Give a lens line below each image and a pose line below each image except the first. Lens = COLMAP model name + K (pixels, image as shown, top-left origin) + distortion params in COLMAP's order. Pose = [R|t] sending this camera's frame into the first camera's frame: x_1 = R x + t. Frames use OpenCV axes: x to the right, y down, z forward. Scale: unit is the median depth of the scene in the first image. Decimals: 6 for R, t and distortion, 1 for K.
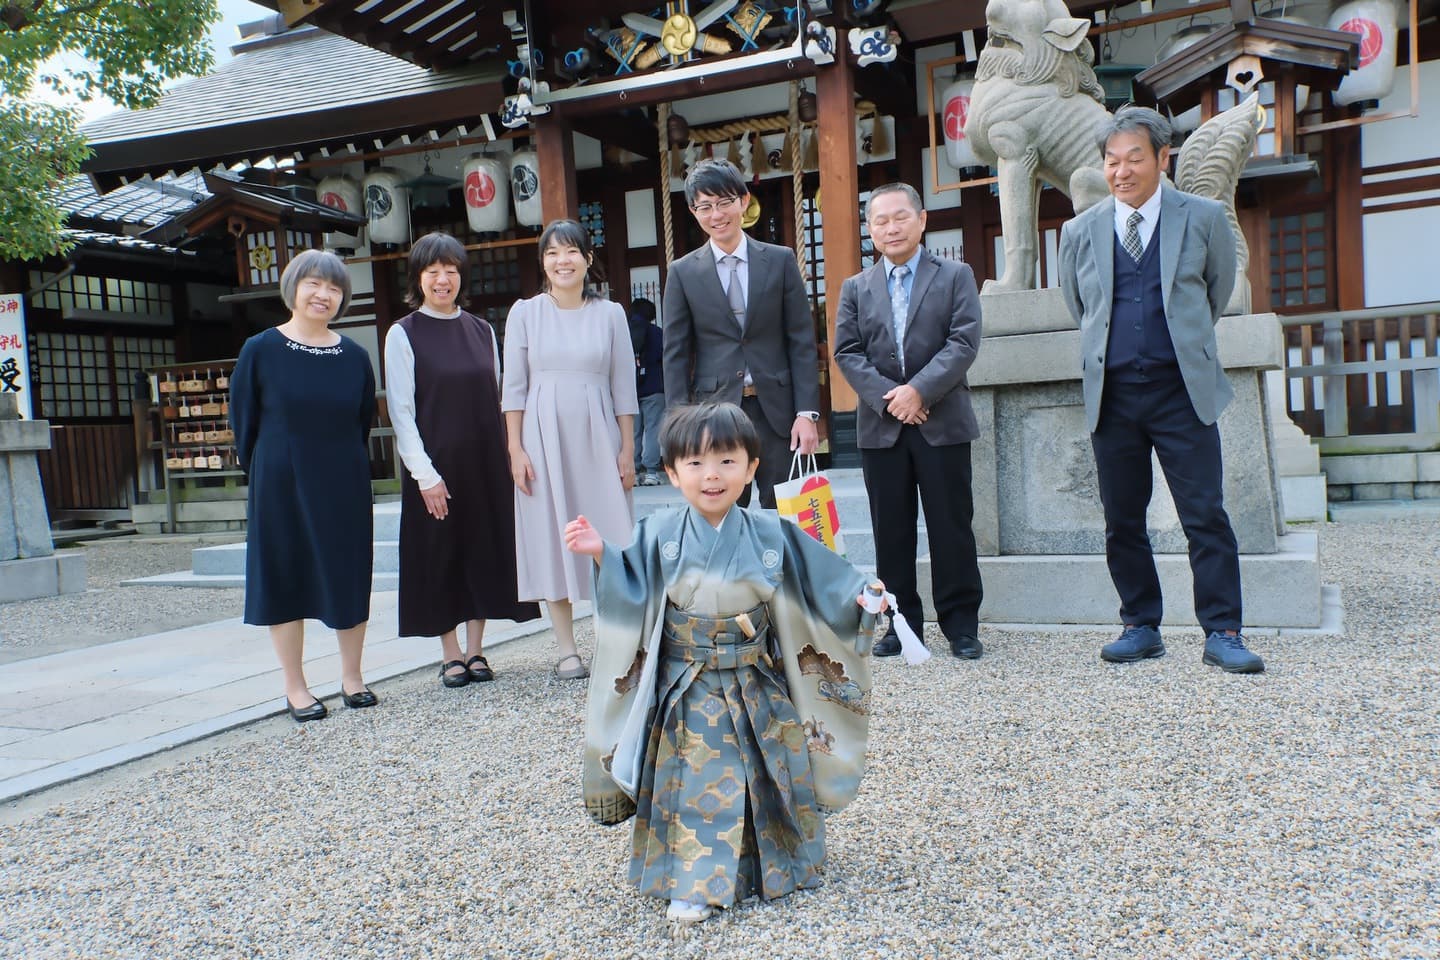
lens RADIAL K [[1310.7, 0, 720.0], [0, 1310.7, 480.0], [0, 0, 1]] dist [0.160573, 0.000517]
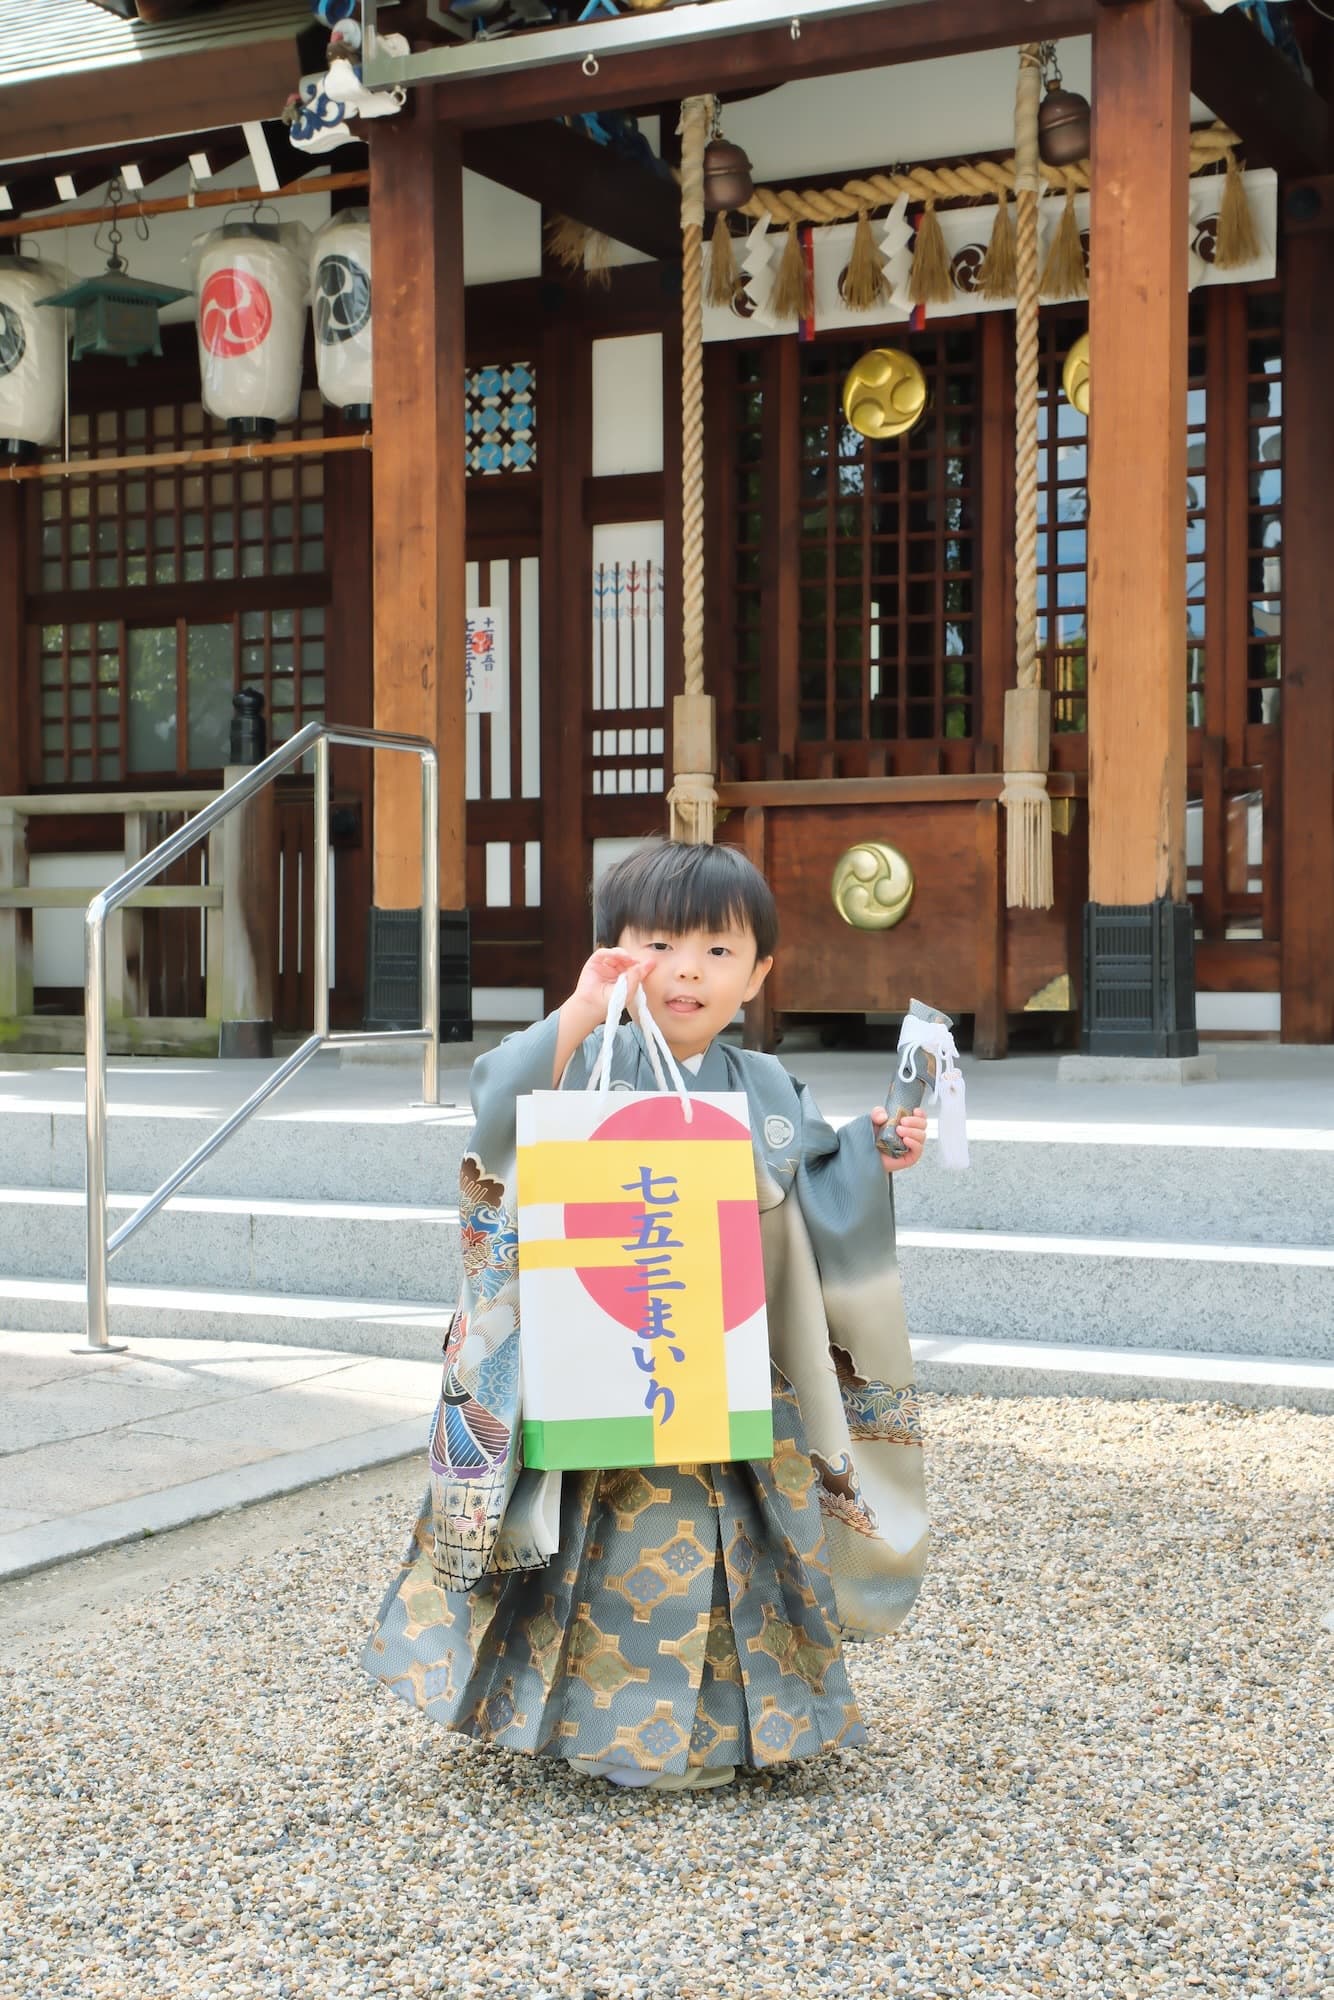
lens RADIAL K [[2861.0, 0, 667.0], [0, 2861.0, 1000.0], [0, 0, 1]] dist [0.005807, 0.009942]
pose [[0.997404, 0.056162, -0.045062, 0.002190], [-0.056869, 0.998275, -0.014574, -0.004799], [0.044166, 0.017099, 0.998878, 0.152521]]
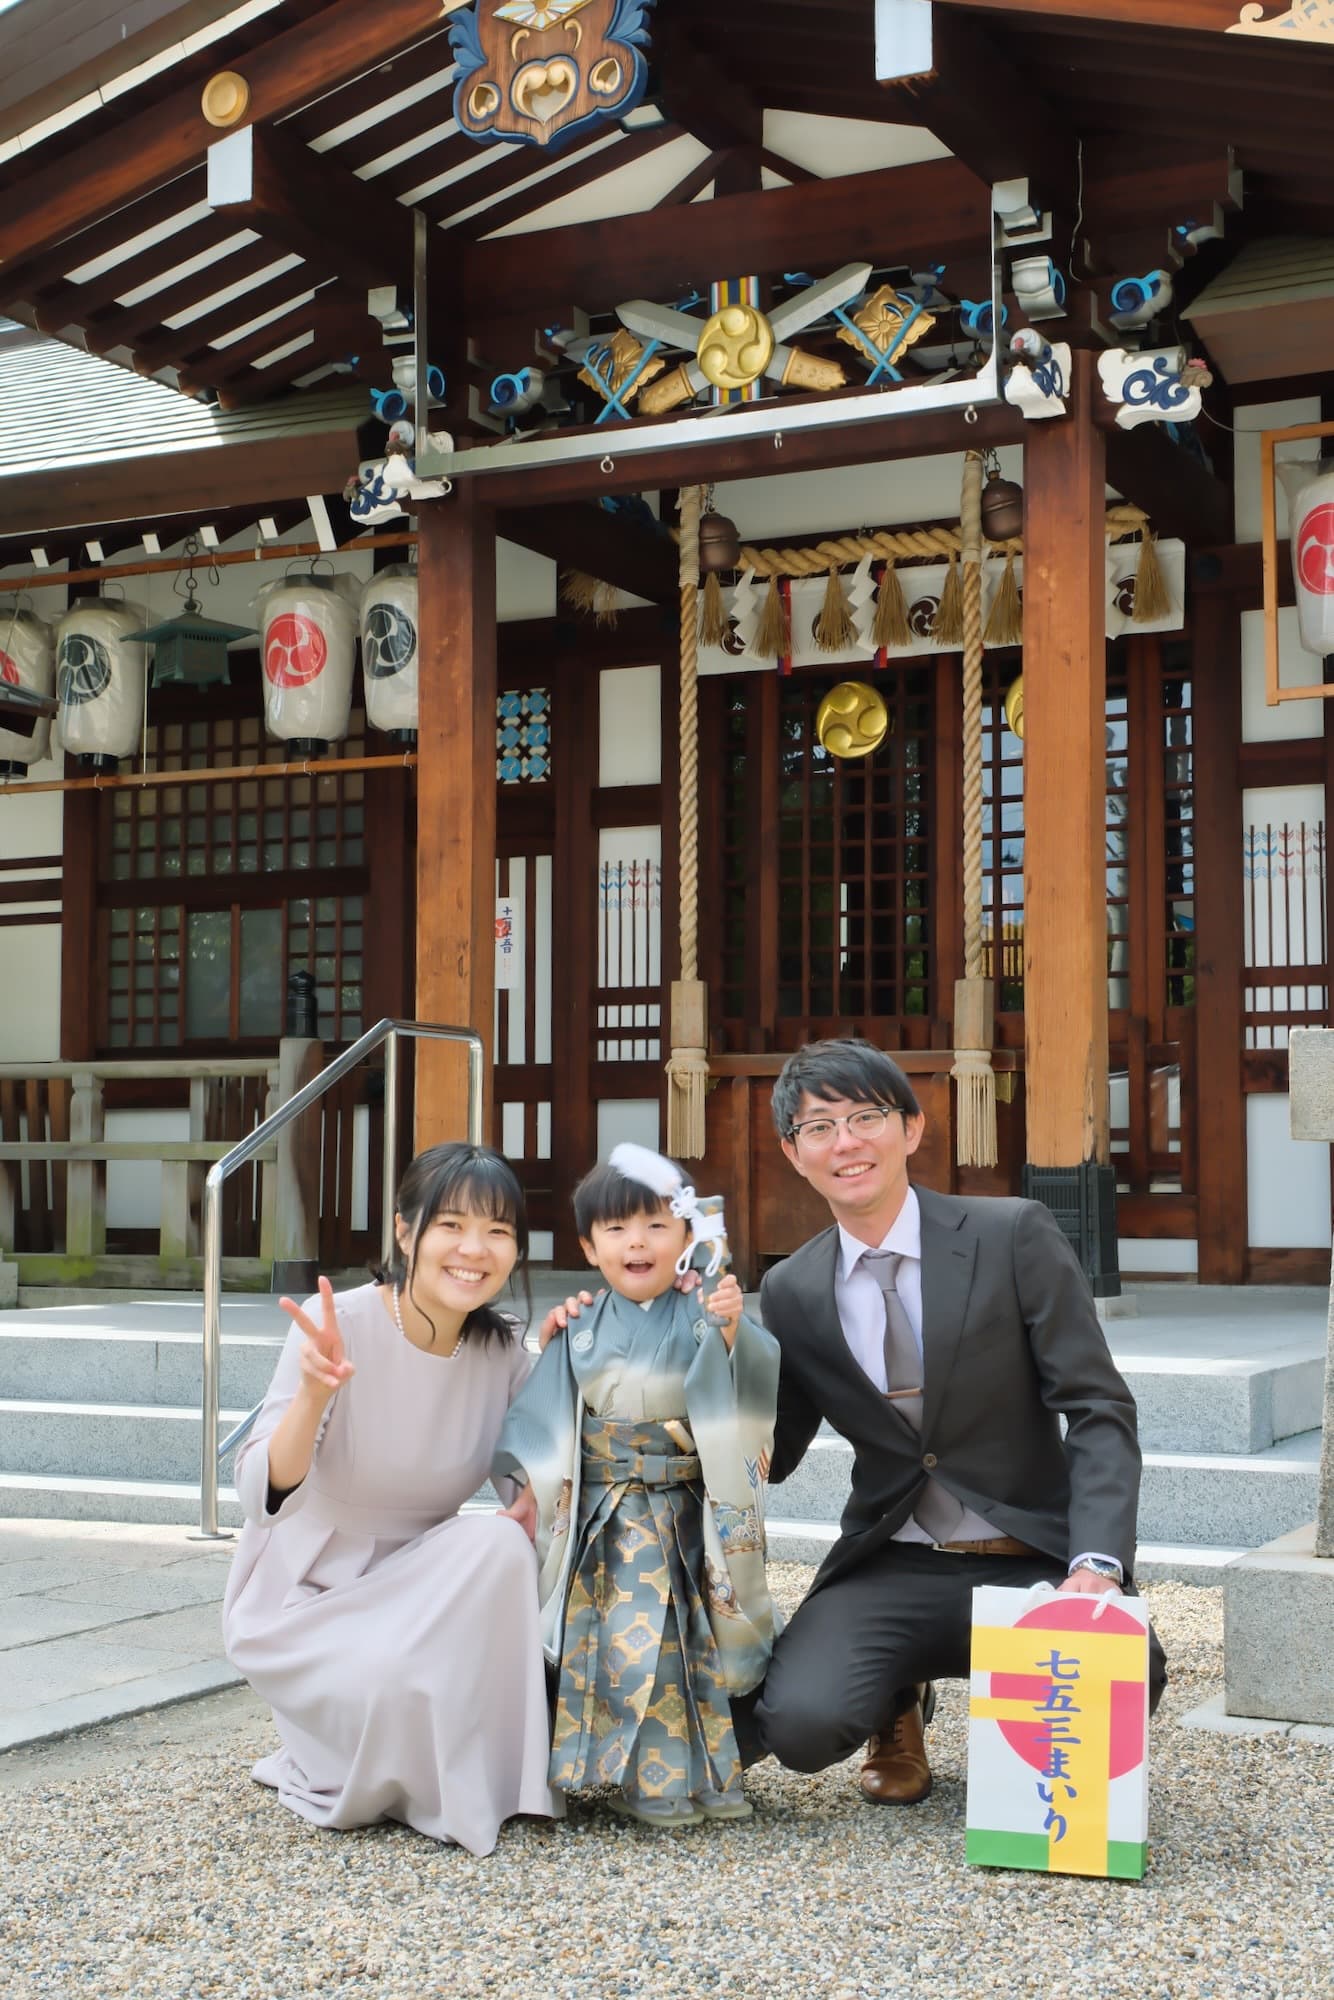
lens RADIAL K [[2711.3, 0, 667.0], [0, 2711.3, 1000.0], [0, 0, 1]] dist [0.039835, -0.021749]
pose [[0.997505, 0.056518, -0.042309, -0.000950], [-0.060550, 0.993041, -0.101010, -0.006446], [0.036306, 0.103320, 0.993985, 0.064351]]
